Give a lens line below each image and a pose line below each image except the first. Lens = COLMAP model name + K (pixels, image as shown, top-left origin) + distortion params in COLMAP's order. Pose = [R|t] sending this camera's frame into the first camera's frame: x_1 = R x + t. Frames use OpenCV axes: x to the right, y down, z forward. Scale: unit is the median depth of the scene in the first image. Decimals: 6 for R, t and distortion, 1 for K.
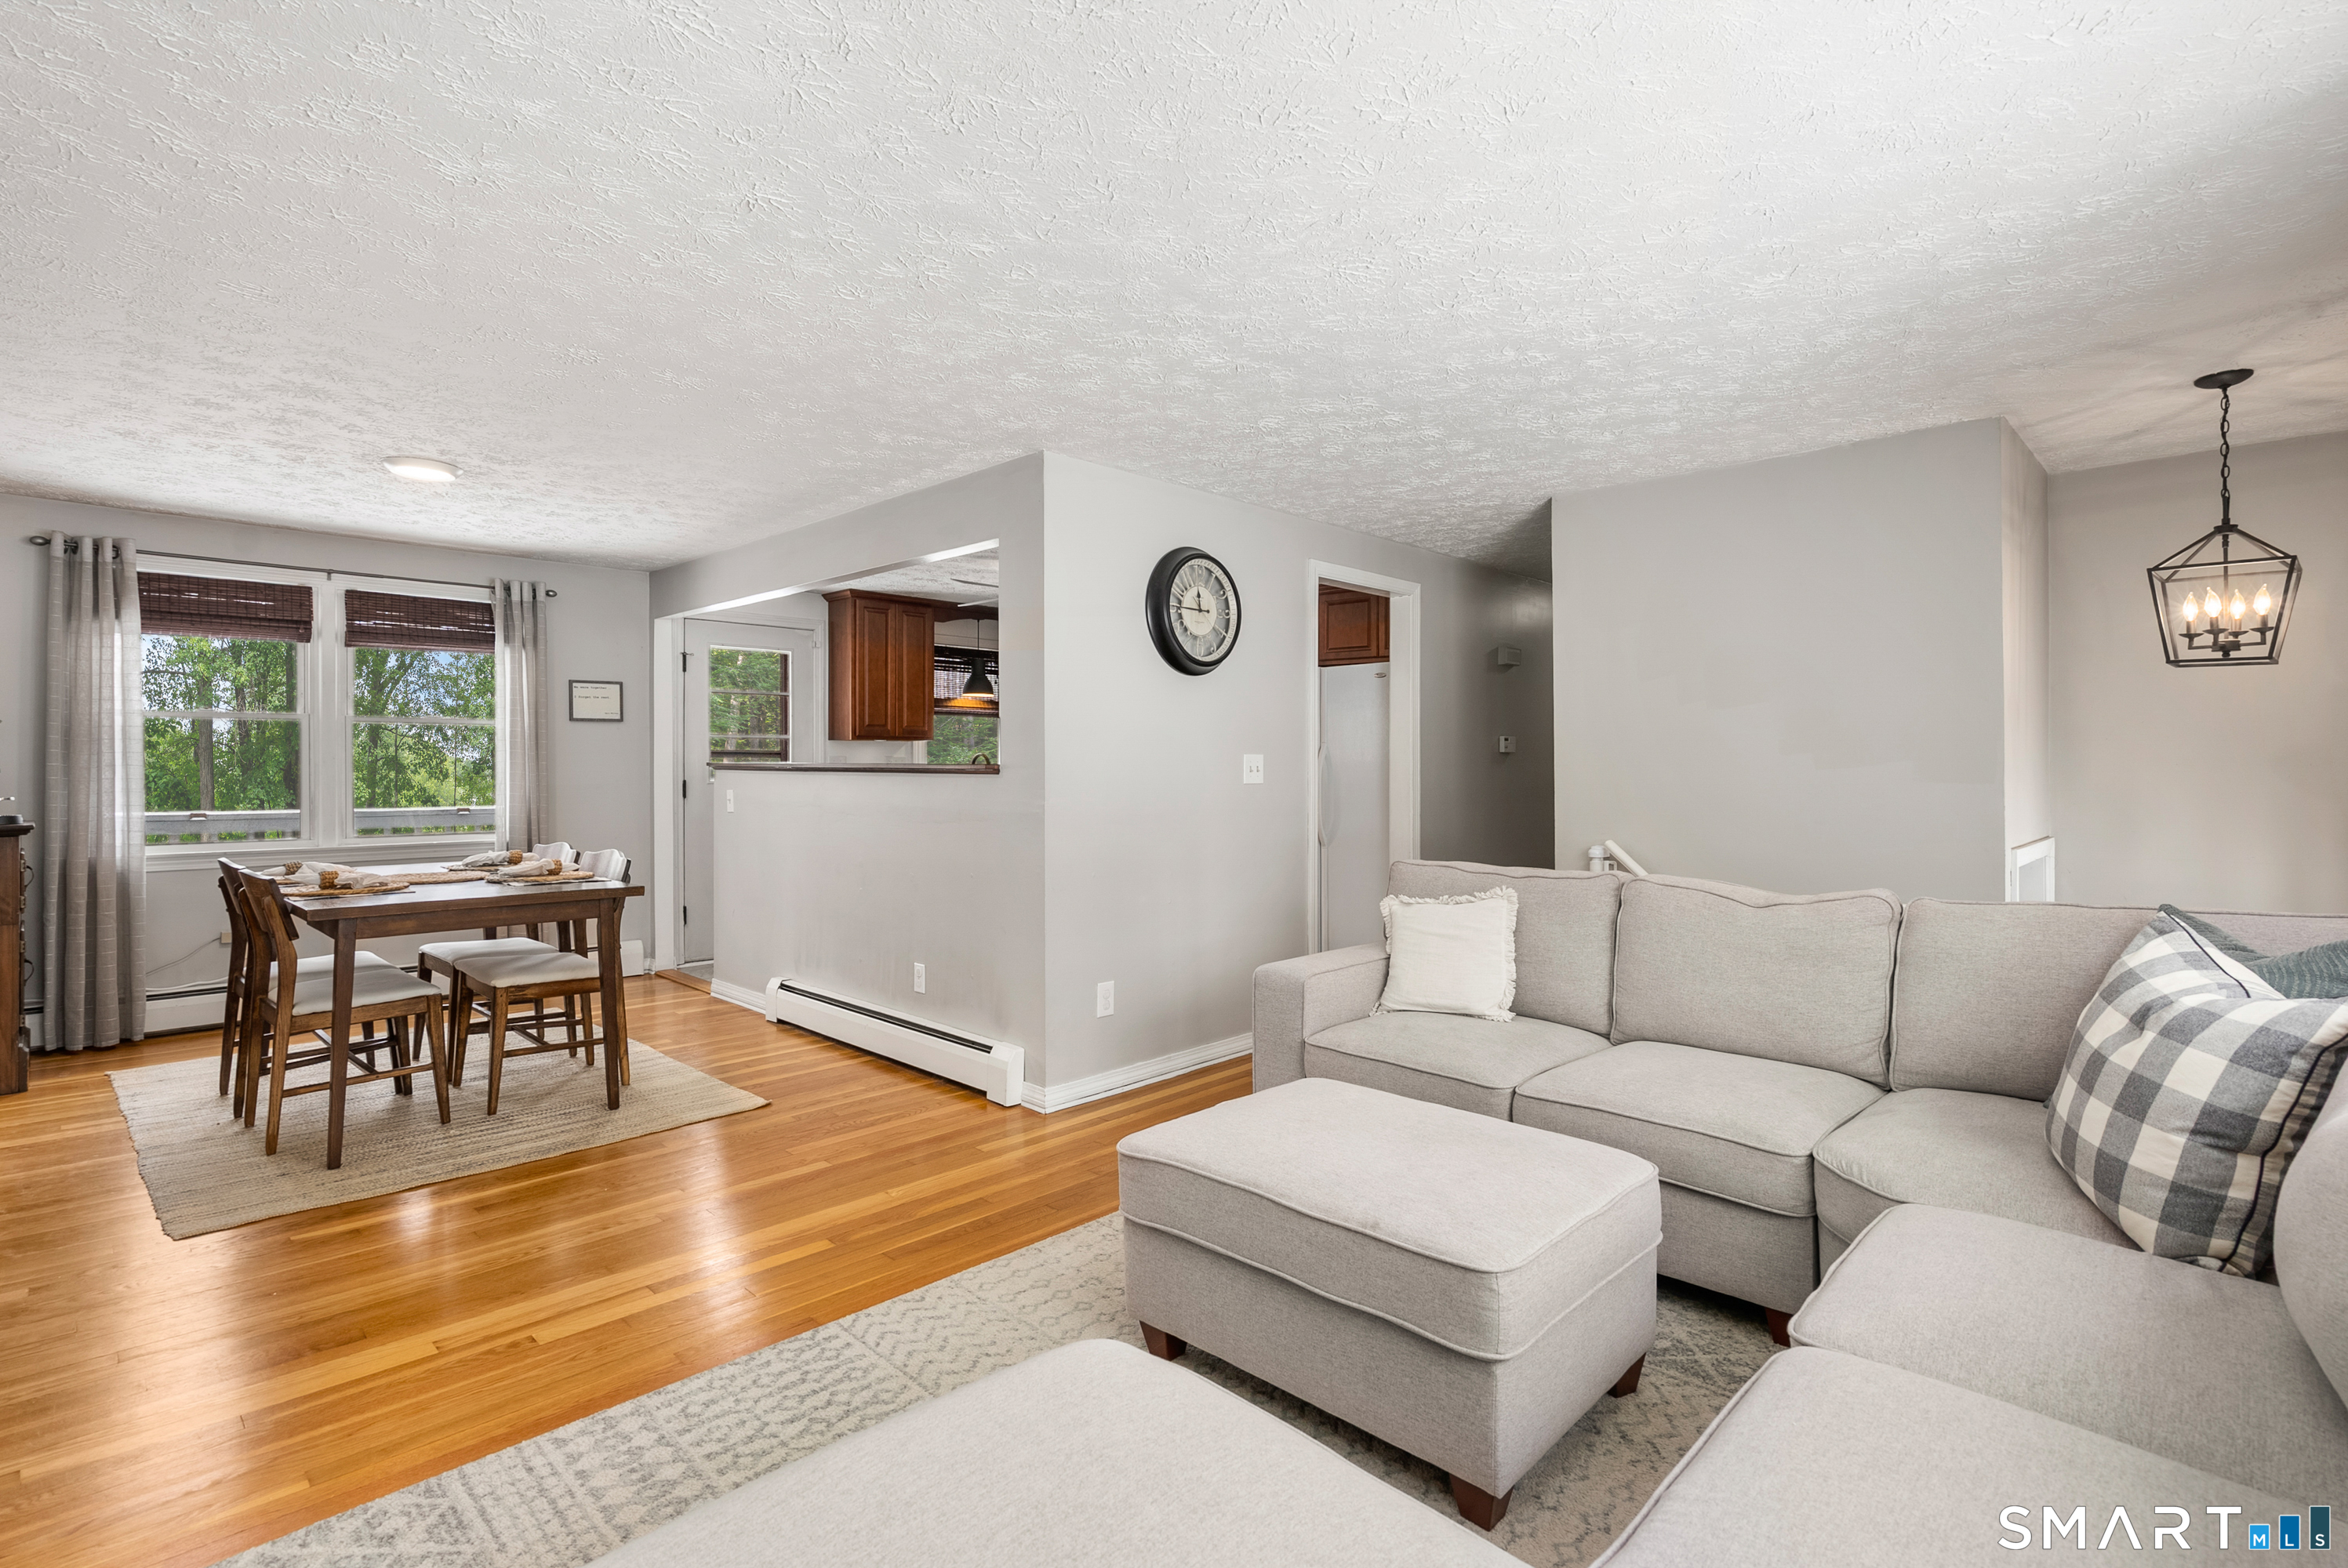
lens RADIAL K [[1094.0, 0, 1181.6], [0, 1094.0, 733.1], [0, 0, 1]] dist [-0.003446, 0.000341]
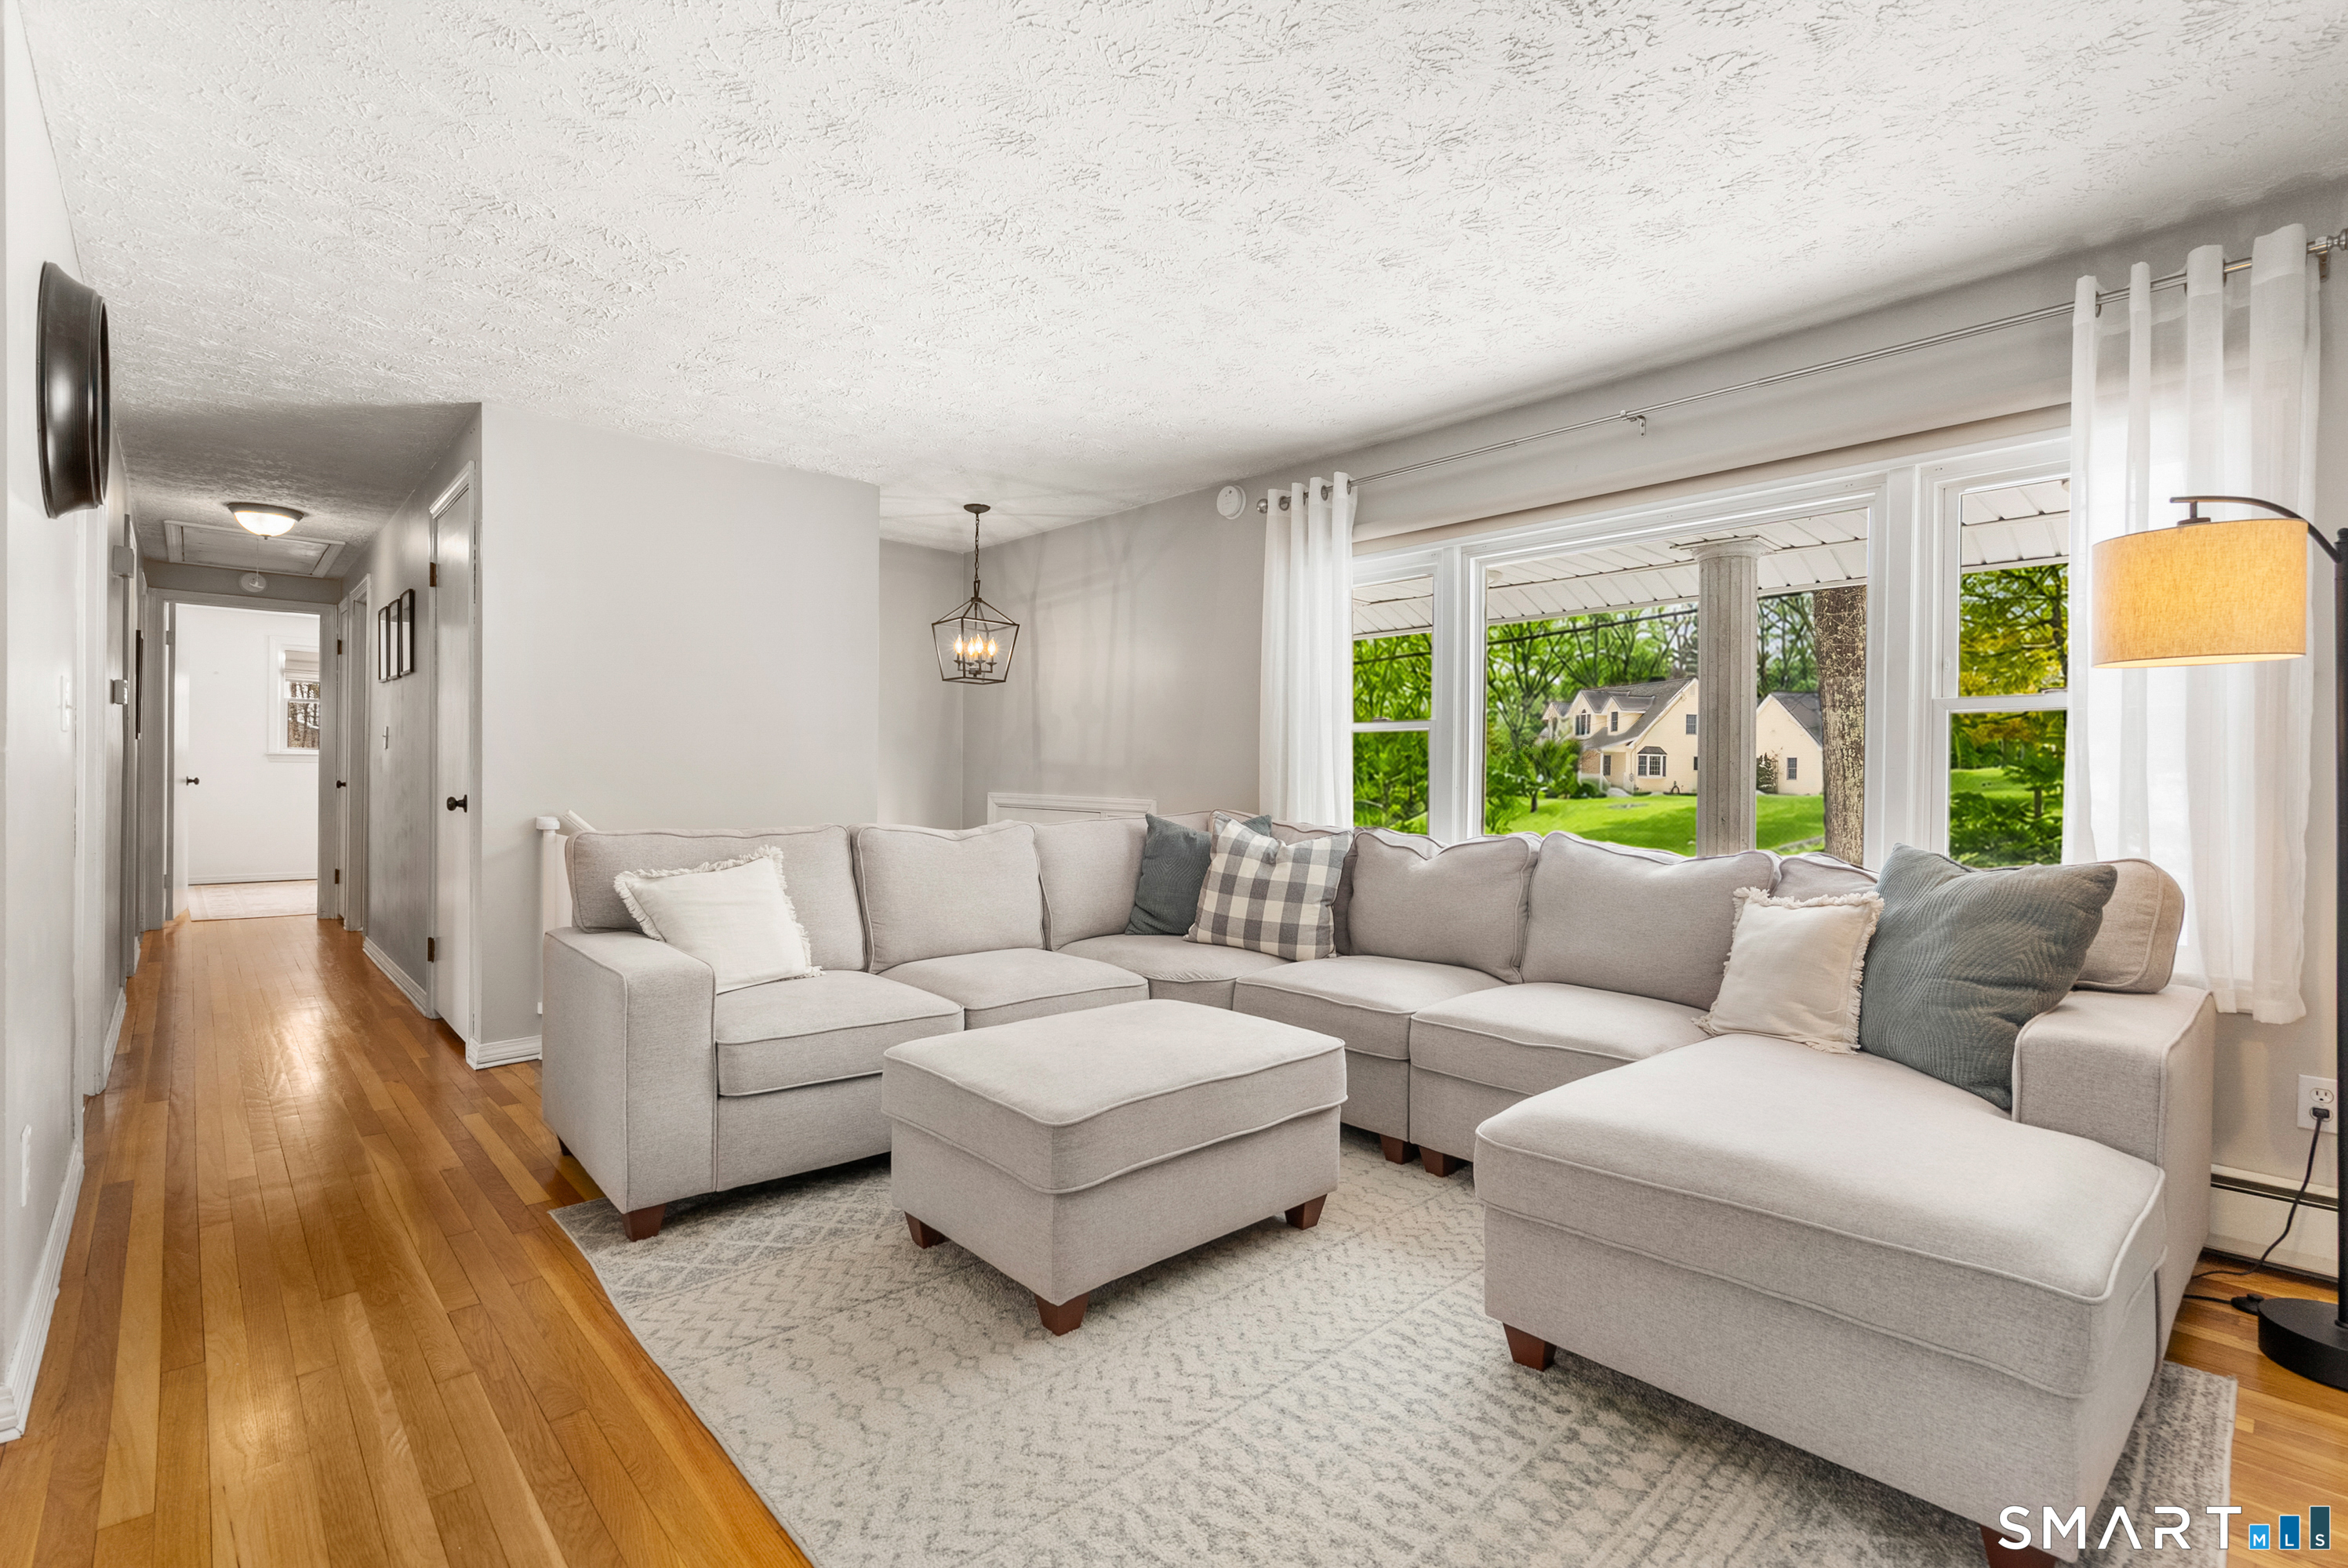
lens RADIAL K [[1076.4, 0, 1178.8], [0, 1076.4, 782.4], [0, 0, 1]] dist [-0.001207, 0.001054]
pose [[0.050134, -0.004972, 0.998730, -0.937461], [-0.042637, 0.999065, 0.007114, 0.091233], [-0.997832, -0.042940, 0.049875, 0.882143]]
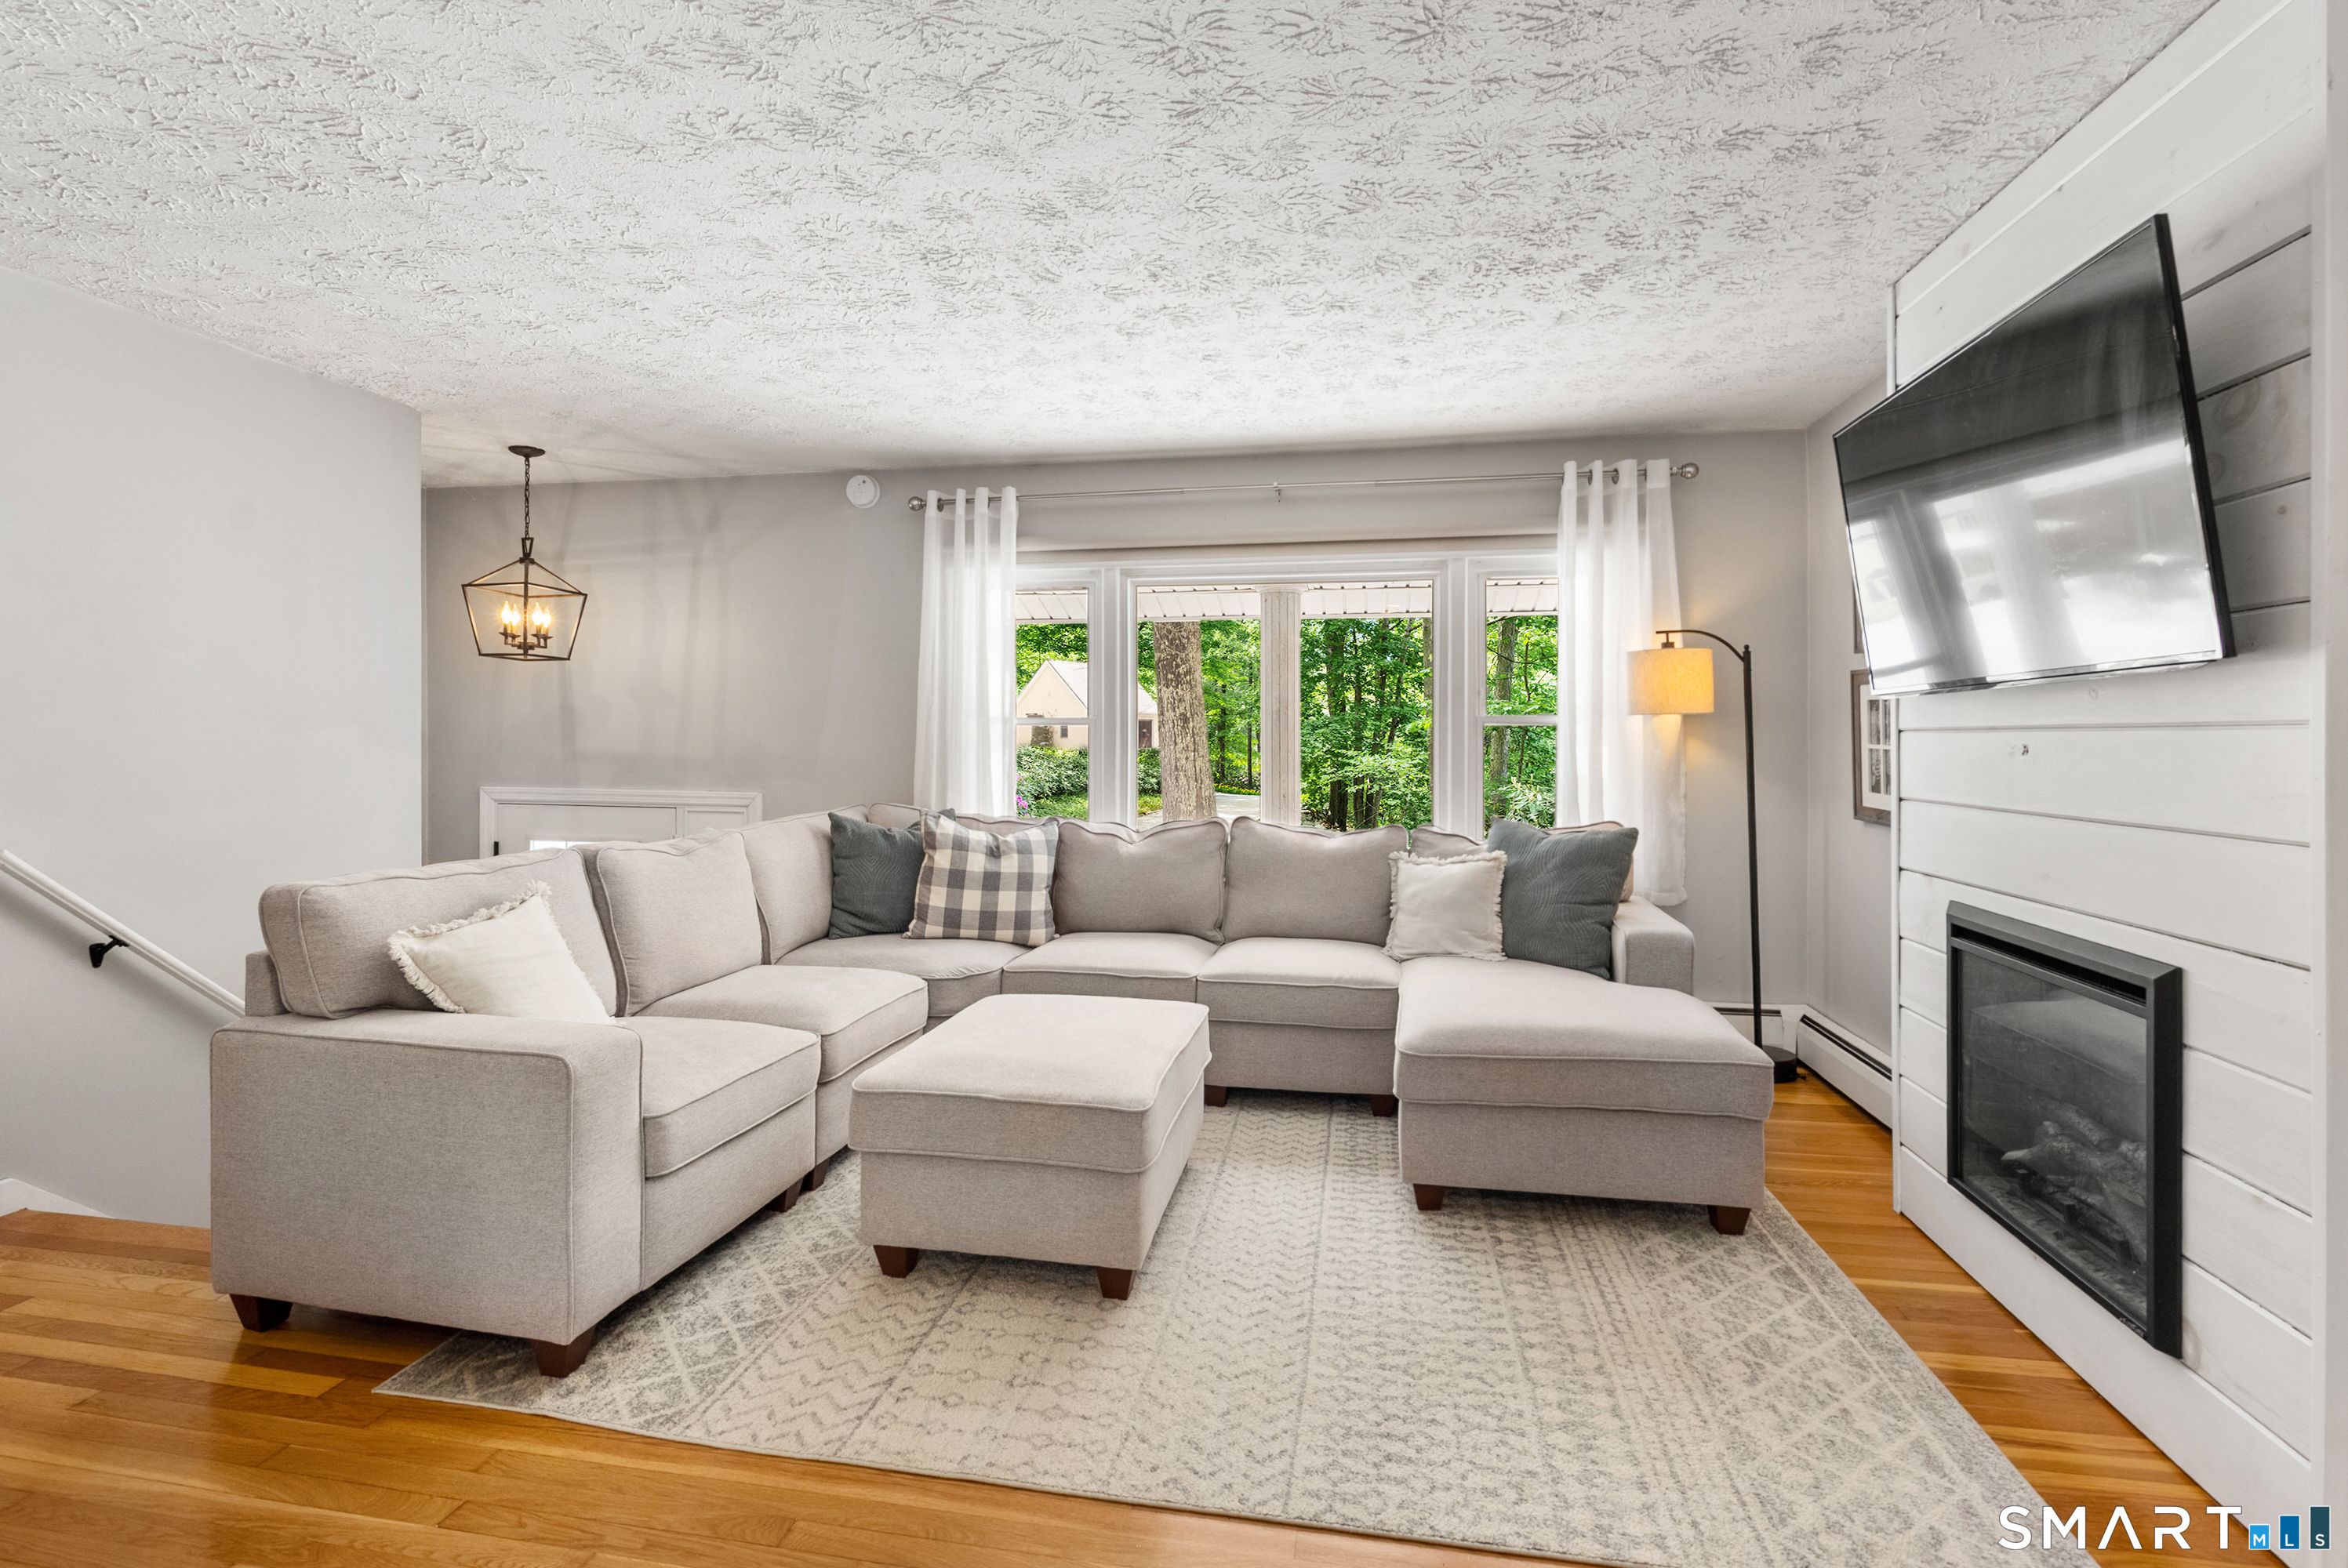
lens RADIAL K [[1094.0, 0, 1181.6], [0, 1094.0, 733.1], [0, 0, 1]] dist [-0.003446, 0.000341]
pose [[-0.559035, 0.003039, 0.829138, -0.928161], [-0.029755, 0.999276, -0.023724, 0.054116], [-0.828610, -0.037934, -0.558540, 1.571865]]
